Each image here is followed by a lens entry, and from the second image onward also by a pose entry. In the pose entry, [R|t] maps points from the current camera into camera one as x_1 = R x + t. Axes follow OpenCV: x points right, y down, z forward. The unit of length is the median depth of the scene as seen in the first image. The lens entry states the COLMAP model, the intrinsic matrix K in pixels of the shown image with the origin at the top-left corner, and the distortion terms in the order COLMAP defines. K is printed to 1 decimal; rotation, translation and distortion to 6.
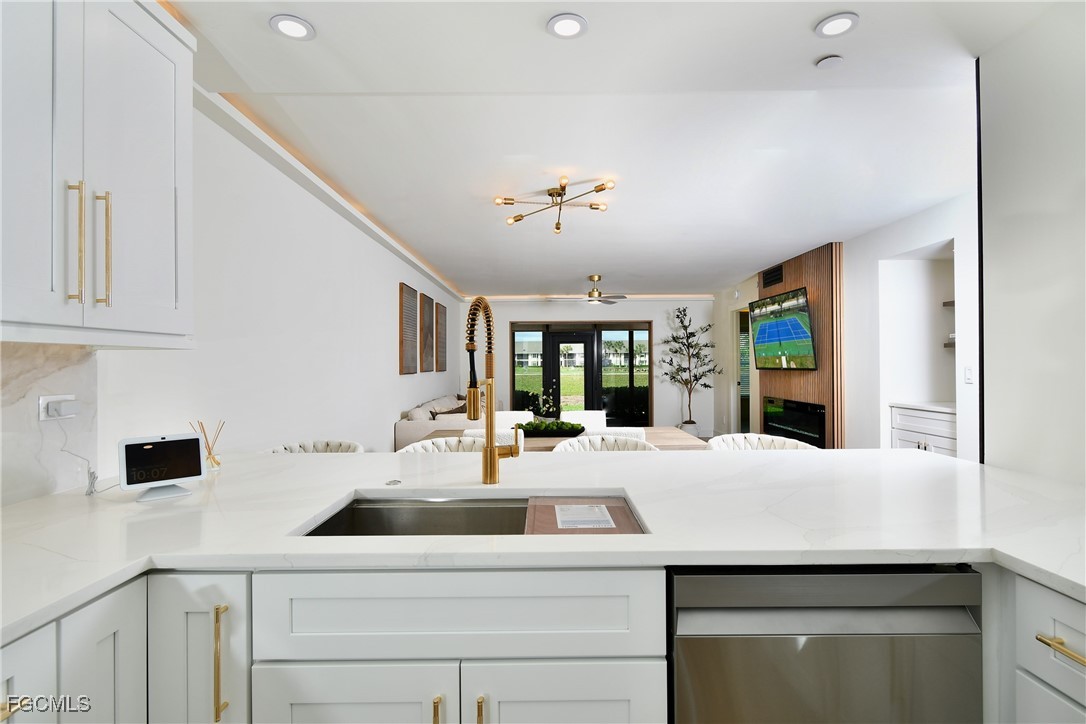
lens RADIAL K [[553.3, 0, 551.8], [0, 553.3, 361.0], [0, 0, 1]] dist [0.005269, 0.001947]
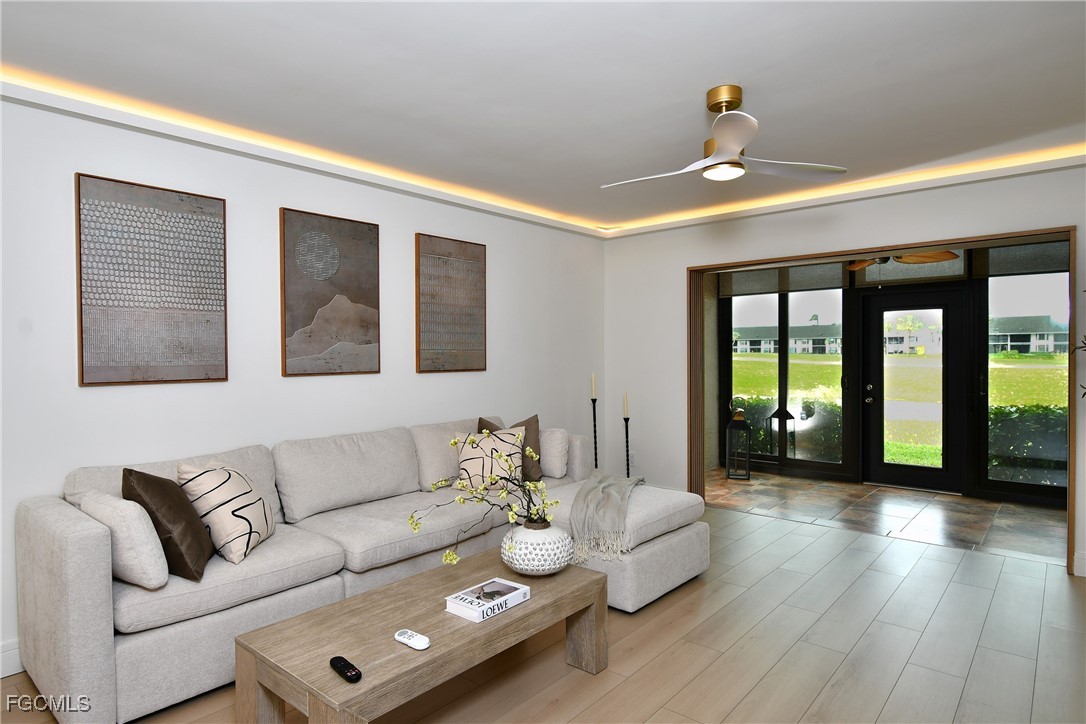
lens RADIAL K [[607.1, 0, 549.3], [0, 607.1, 360.5], [0, 0, 1]] dist [-0.008619, -0.001016]
pose [[0.744487, 0.009719, -0.667566, 0.255379], [0.005986, 0.999757, 0.021231, -0.002457], [0.667610, -0.019802, 0.744248, 0.697099]]
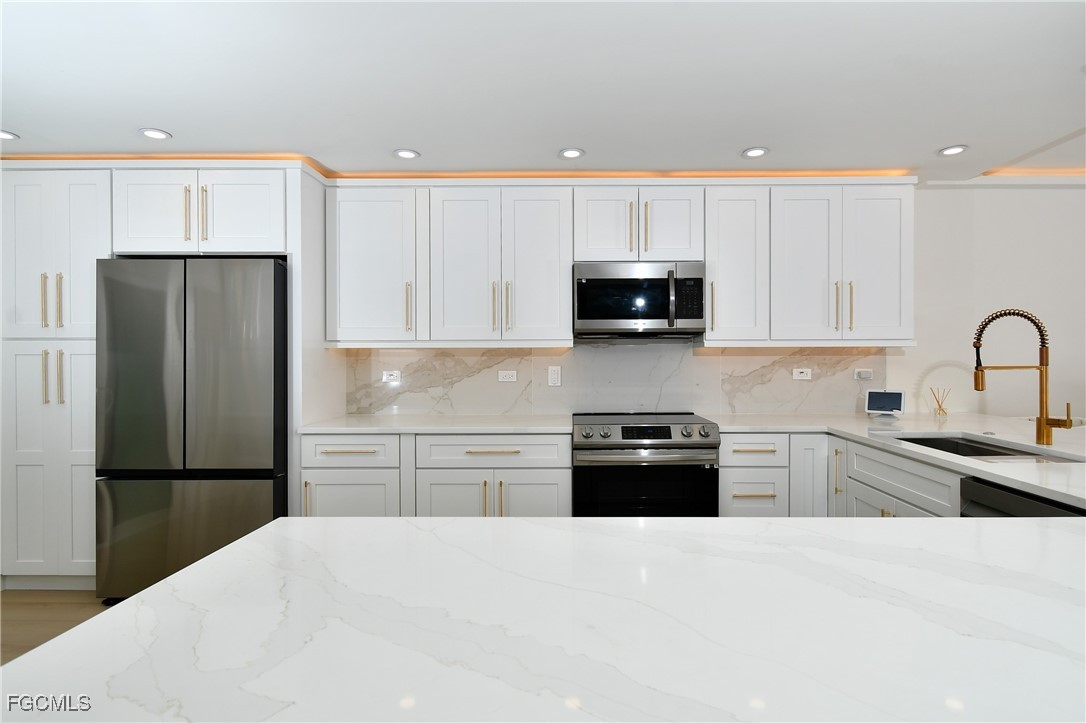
lens RADIAL K [[553.3, 0, 581.4], [0, 553.3, 360.4], [0, 0, 1]] dist [0.005269, 0.001947]
pose [[-0.021663, 0.012325, -0.999689, 0.318413], [0.007820, 0.999896, 0.012158, -0.001583], [0.999735, -0.007554, -0.021757, -0.019581]]
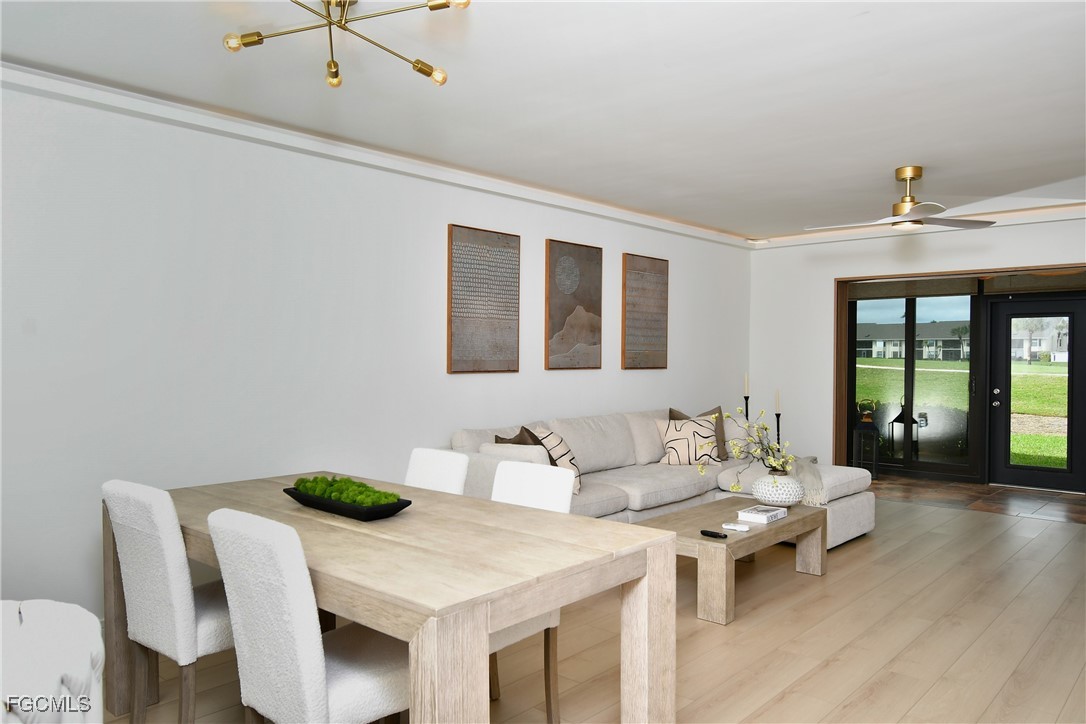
lens RADIAL K [[777.2, 0, 536.1], [0, 777.2, 361.5], [0, 0, 1]] dist [-0.028740, 0.002572]
pose [[0.720260, 0.016992, -0.693496, 0.318262], [-0.005888, 0.999814, 0.018383, -0.003908], [0.693679, -0.009157, 0.720226, 0.342248]]
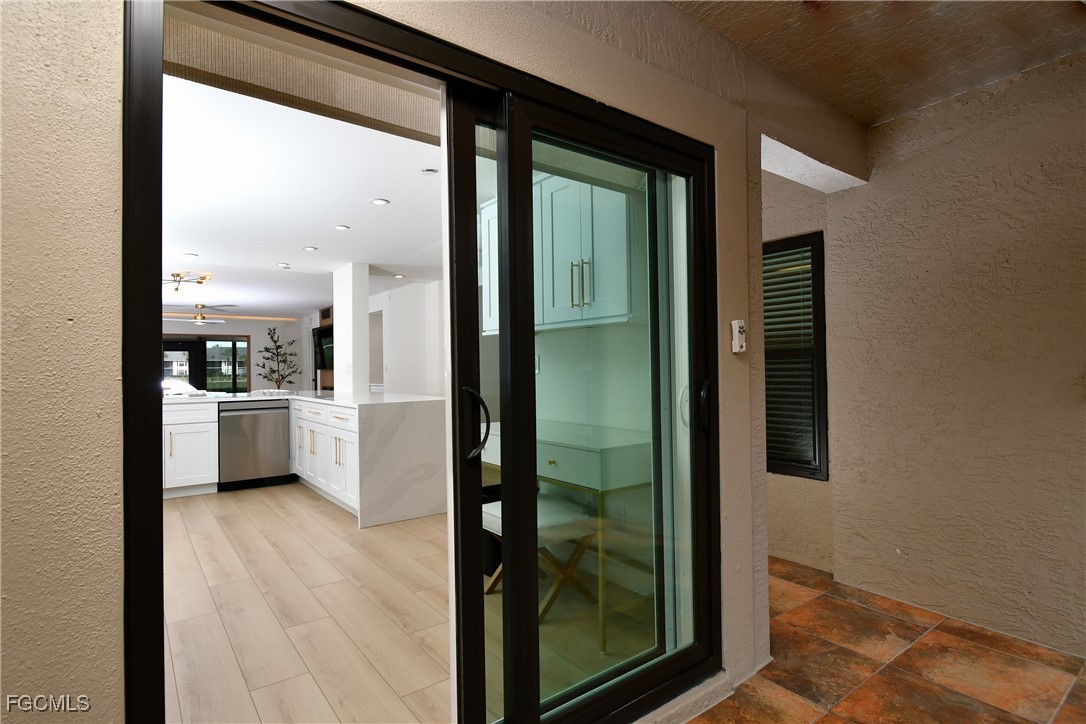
lens RADIAL K [[553.3, 0, 542.8], [0, 553.3, 362.0], [0, 0, 1]] dist [0.005269, 0.001947]
pose [[0.805969, 0.004711, 0.591939, -0.059087], [0.000026, 0.999968, -0.007994, 0.004058], [-0.591958, 0.006458, 0.805943, -0.706325]]
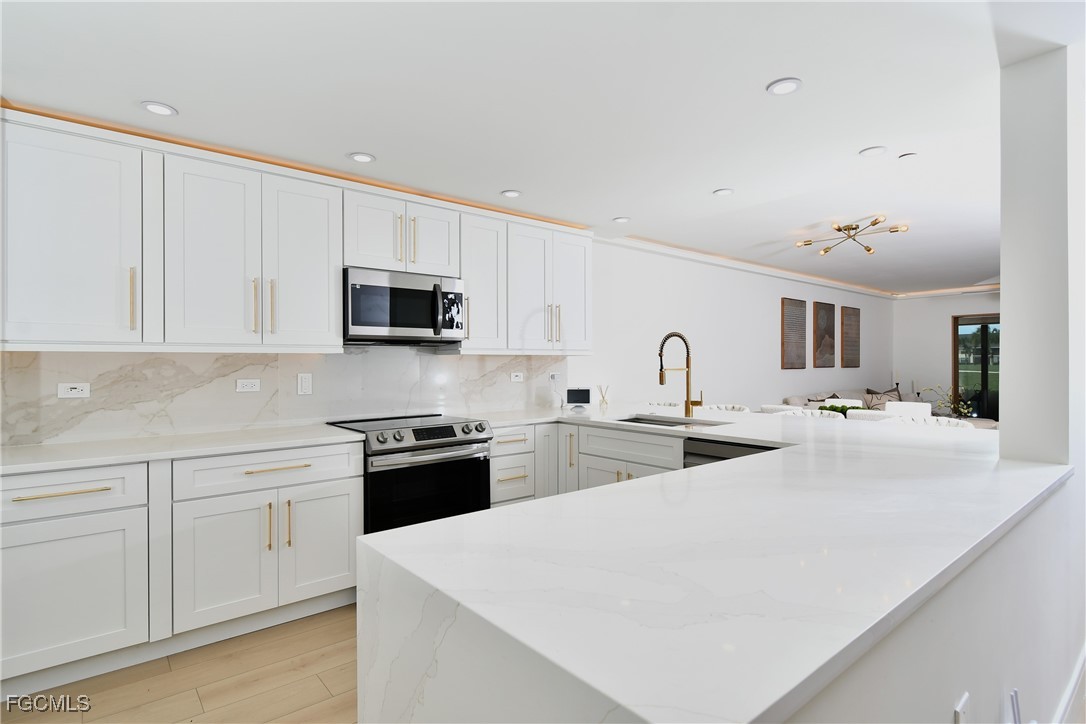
lens RADIAL K [[553.3, 0, 543.3], [0, 553.3, 364.0], [0, 0, 1]] dist [0.005269, 0.001947]
pose [[0.624101, 0.006017, -0.781320, 0.308347], [0.003917, 0.999934, 0.010829, -0.002707], [0.781334, -0.009819, 0.624036, -0.195151]]
